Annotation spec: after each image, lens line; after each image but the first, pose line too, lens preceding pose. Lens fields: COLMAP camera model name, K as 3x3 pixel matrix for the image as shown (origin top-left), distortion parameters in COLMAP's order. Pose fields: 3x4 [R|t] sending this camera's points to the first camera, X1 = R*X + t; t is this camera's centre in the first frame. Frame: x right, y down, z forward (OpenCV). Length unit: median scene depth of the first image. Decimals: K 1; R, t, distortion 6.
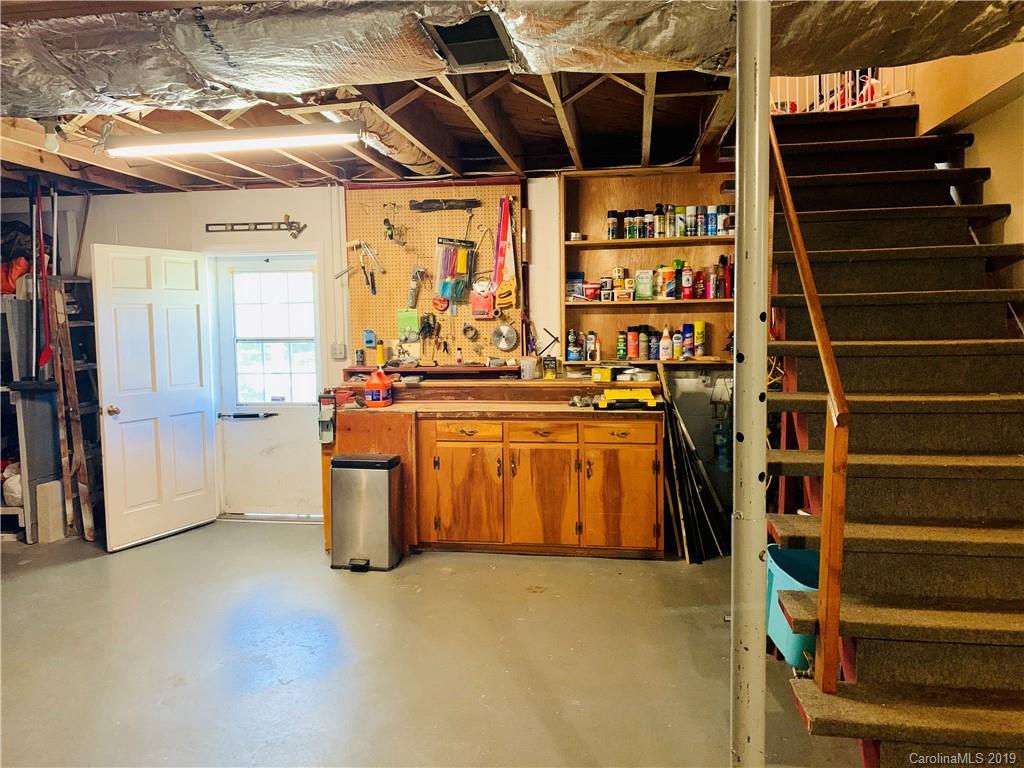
lens RADIAL K [[796.9, 0, 508.1], [0, 796.9, 377.6], [0, 0, 1]] dist [0.037991, -0.041647]
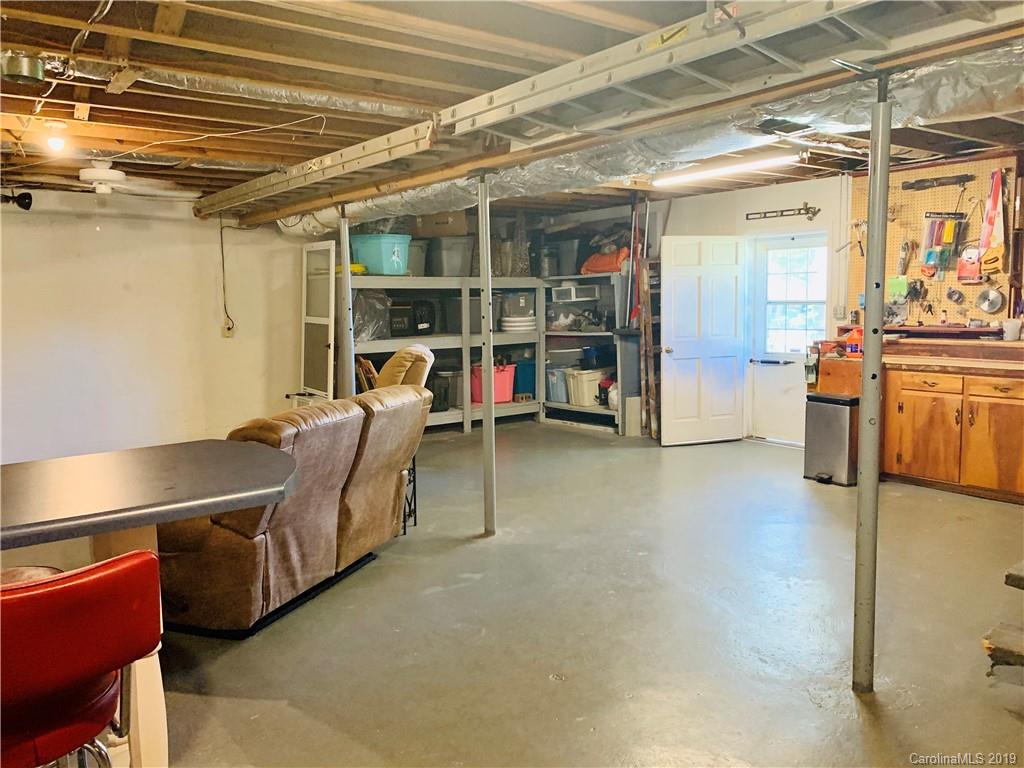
lens RADIAL K [[796.9, 0, 517.0], [0, 796.9, 383.2], [0, 0, 1]] dist [0.037991, -0.041647]
pose [[0.728576, 0.074024, -0.680953, 0.285954], [-0.039268, 0.997022, 0.066369, 0.014123], [0.683838, -0.021615, 0.729313, -0.239780]]
